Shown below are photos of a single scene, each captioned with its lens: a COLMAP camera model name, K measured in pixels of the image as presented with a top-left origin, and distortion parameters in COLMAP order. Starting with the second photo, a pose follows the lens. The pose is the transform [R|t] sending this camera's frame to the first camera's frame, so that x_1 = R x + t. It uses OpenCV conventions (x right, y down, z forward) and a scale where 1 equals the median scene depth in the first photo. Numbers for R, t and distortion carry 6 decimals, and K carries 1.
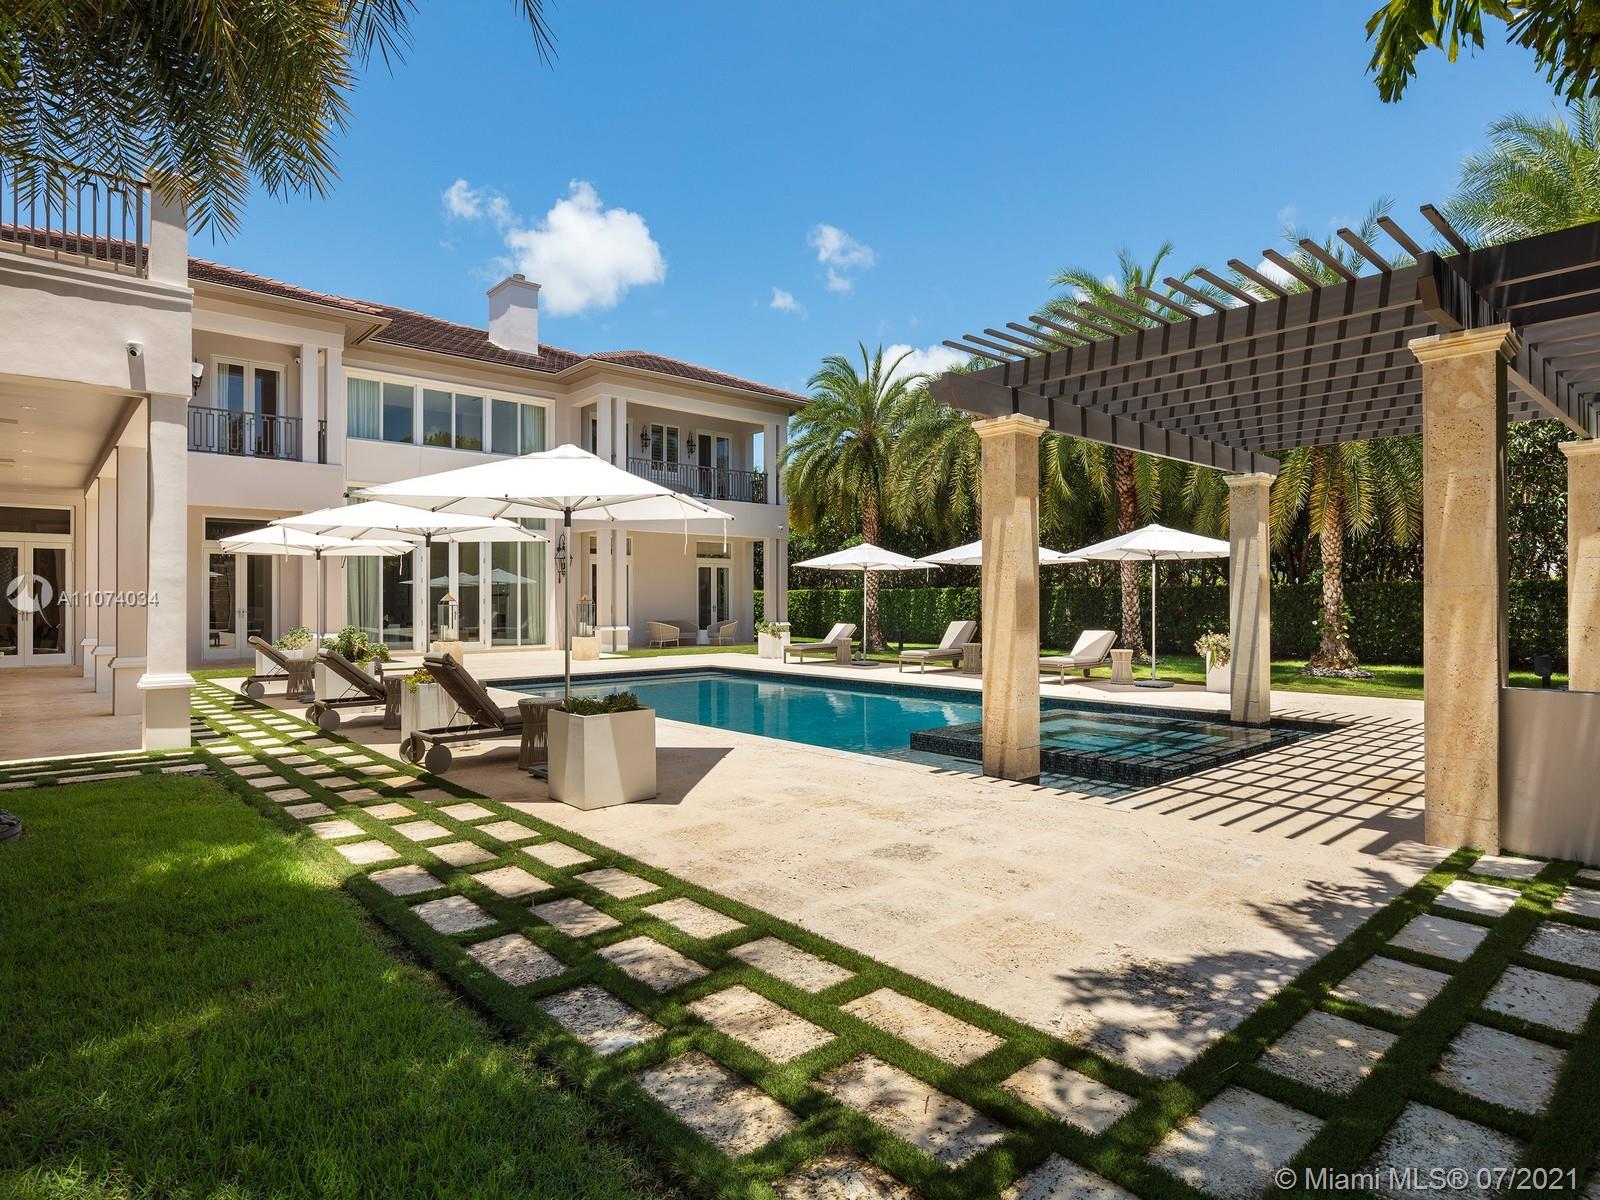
lens RADIAL K [[876.3, 0, 799.1], [0, 876.3, 596.1], [0, 0, 1]] dist [-0.006331, -0.000310]
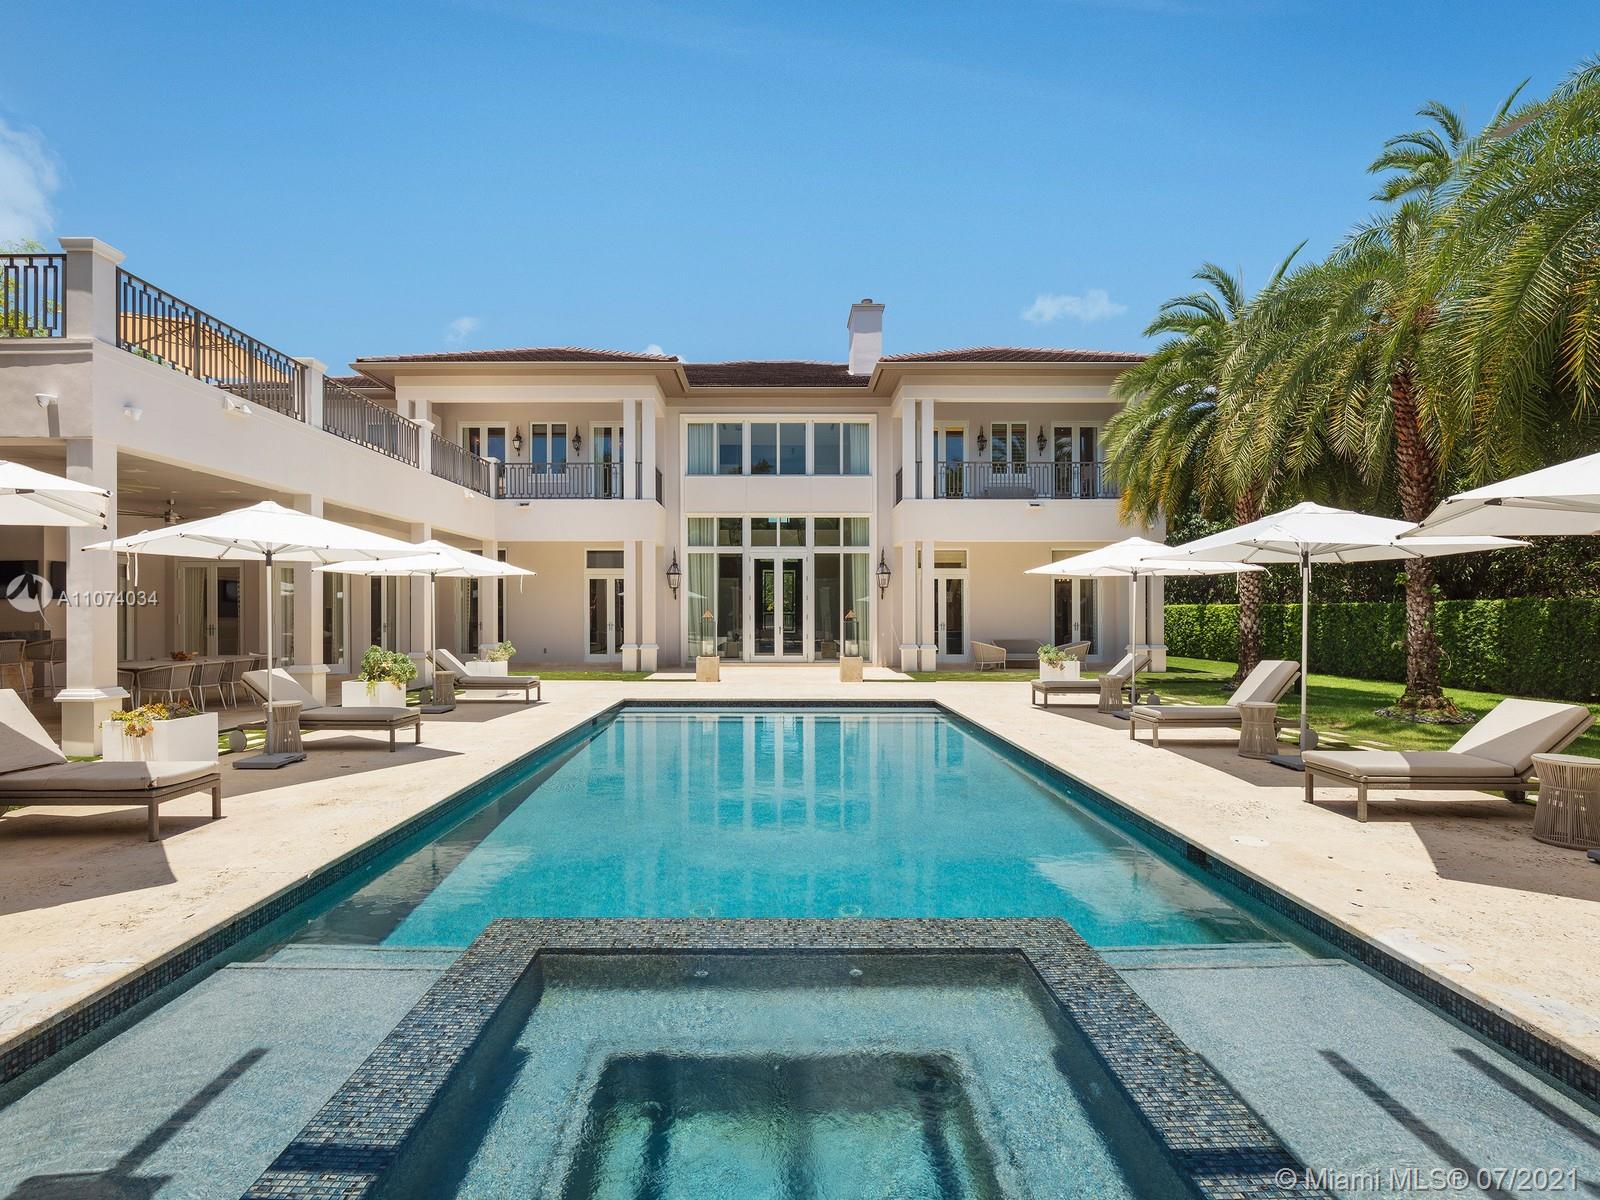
lens RADIAL K [[723.8, 0, 799.3], [0, 723.8, 607.9], [0, 0, 1]] dist [-0.004157, -0.000237]
pose [[0.743557, 0.000442, -0.668672, 0.218107], [0.000076, 1.000000, 0.000746, -0.005665], [0.668672, -0.000605, 0.743557, 0.357503]]
